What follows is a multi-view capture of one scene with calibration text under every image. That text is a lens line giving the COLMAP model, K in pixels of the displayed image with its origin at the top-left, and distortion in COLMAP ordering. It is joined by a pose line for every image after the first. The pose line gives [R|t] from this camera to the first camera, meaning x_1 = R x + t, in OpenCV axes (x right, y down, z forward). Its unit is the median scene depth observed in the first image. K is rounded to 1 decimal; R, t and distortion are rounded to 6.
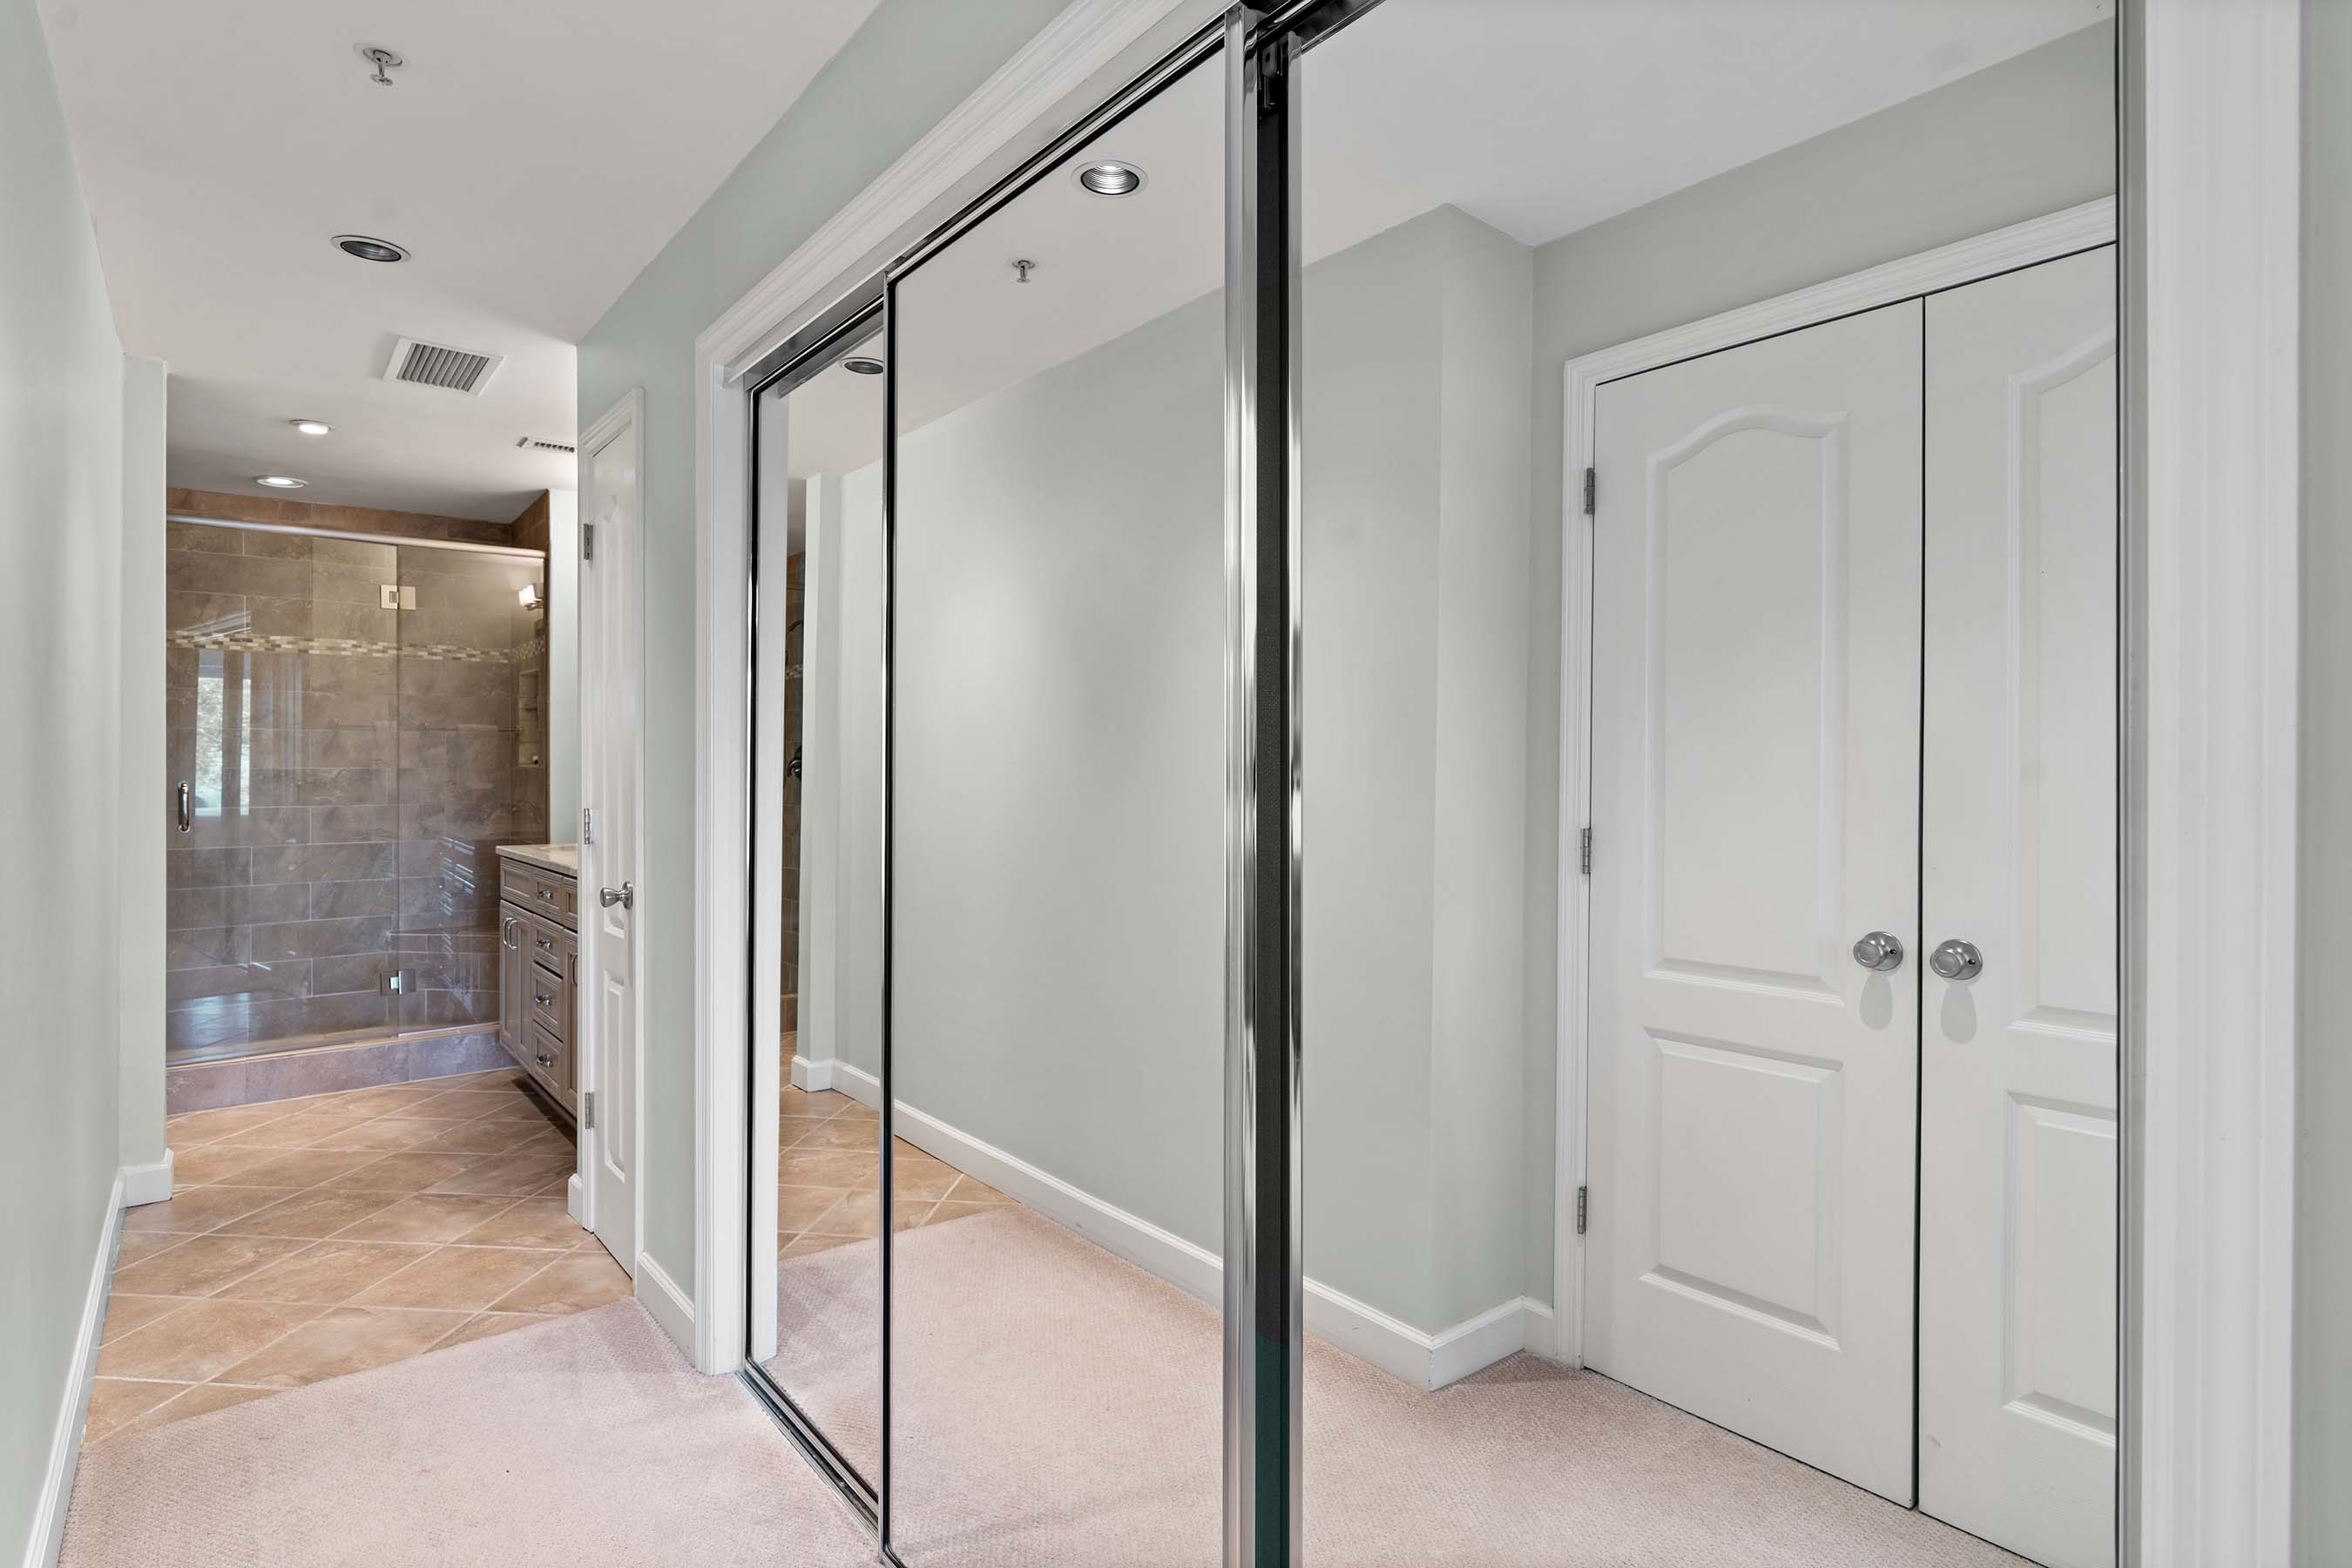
lens RADIAL K [[1190.2, 0, 1178.5], [0, 1190.2, 772.3], [0, 0, 1]] dist [0.001659, 0.000179]
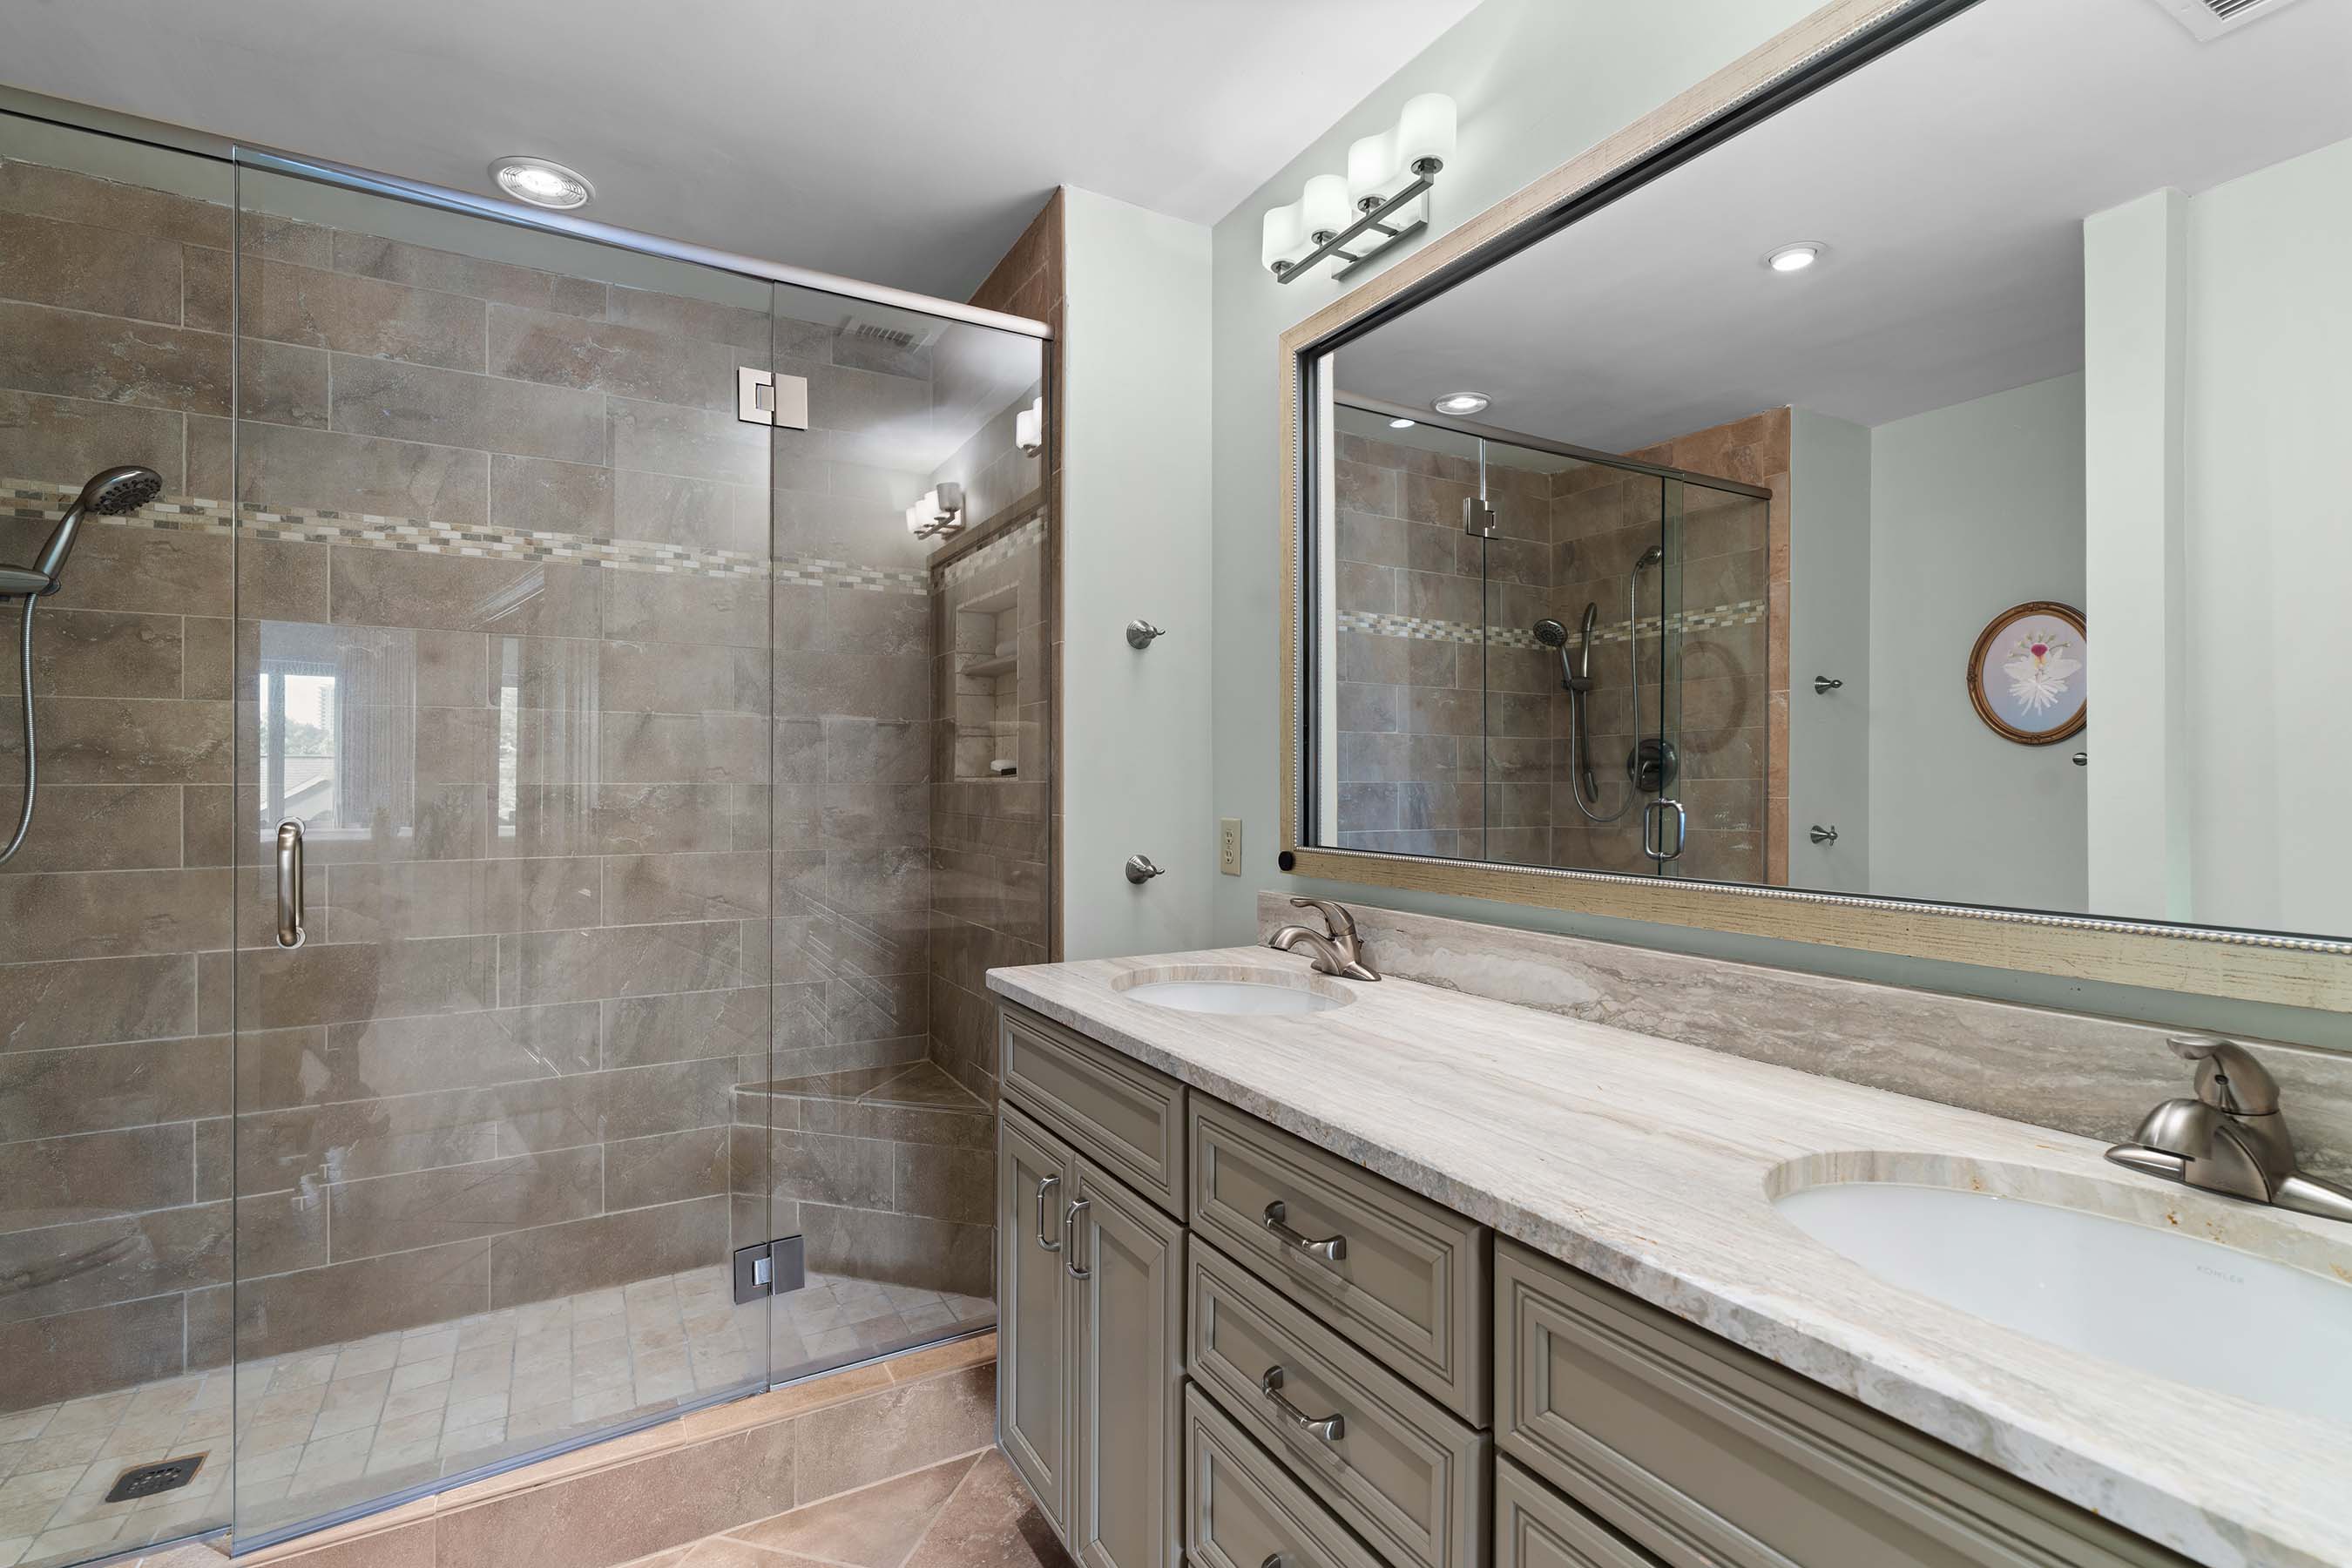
lens RADIAL K [[1093.2, 0, 1183.0], [0, 1093.2, 778.2], [0, 0, 1]] dist [-0.001852, 0.002289]
pose [[0.986746, -0.002524, -0.162254, -0.389691], [0.000685, 0.999935, -0.011388, -0.000193], [0.162272, 0.011126, 0.986683, 0.554886]]
